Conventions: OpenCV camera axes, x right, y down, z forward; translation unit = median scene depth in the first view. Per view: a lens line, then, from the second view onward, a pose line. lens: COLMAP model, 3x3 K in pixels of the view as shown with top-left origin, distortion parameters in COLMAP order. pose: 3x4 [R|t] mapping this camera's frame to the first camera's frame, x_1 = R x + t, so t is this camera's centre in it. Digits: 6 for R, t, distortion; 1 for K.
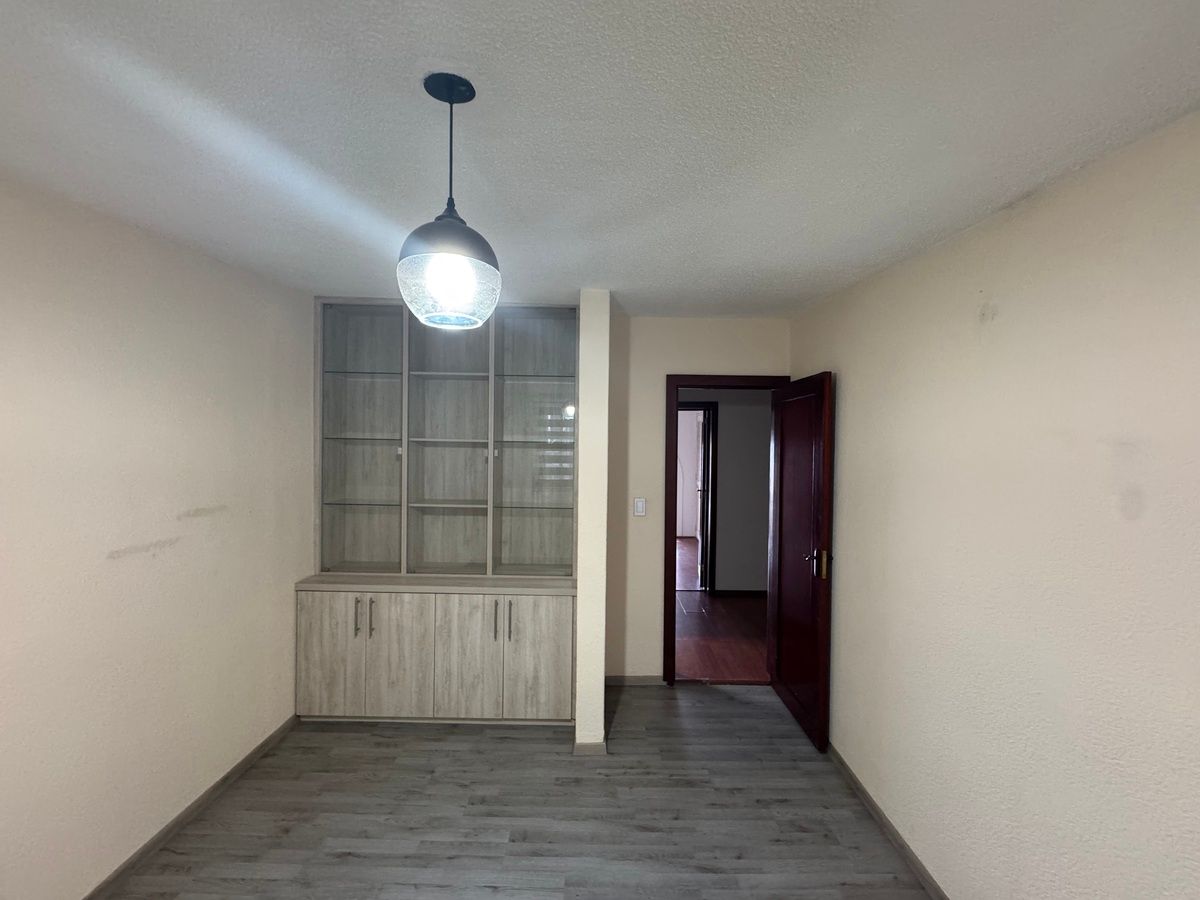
lens RADIAL K [[478.8, 0, 600.6], [0, 478.8, 449.3], [0, 0, 1]] dist [-0.006177, 0.000928]
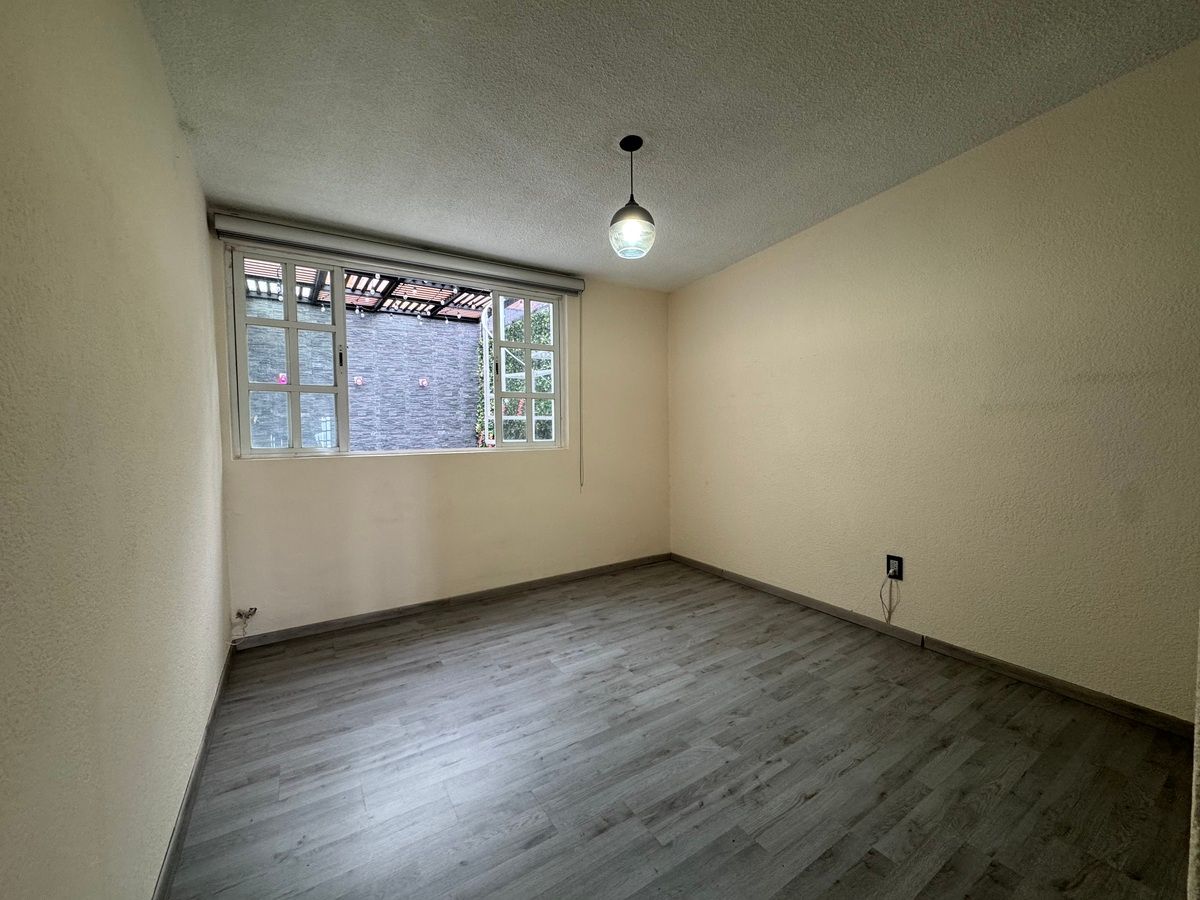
lens RADIAL K [[478.8, 0, 599.4], [0, 478.8, 445.4], [0, 0, 1]] dist [-0.006177, 0.000928]
pose [[-0.847003, 0.038145, -0.530218, 0.570058], [-0.000012, 0.997421, 0.071776, 0.173090], [0.531588, 0.060801, -0.844818, 1.422194]]
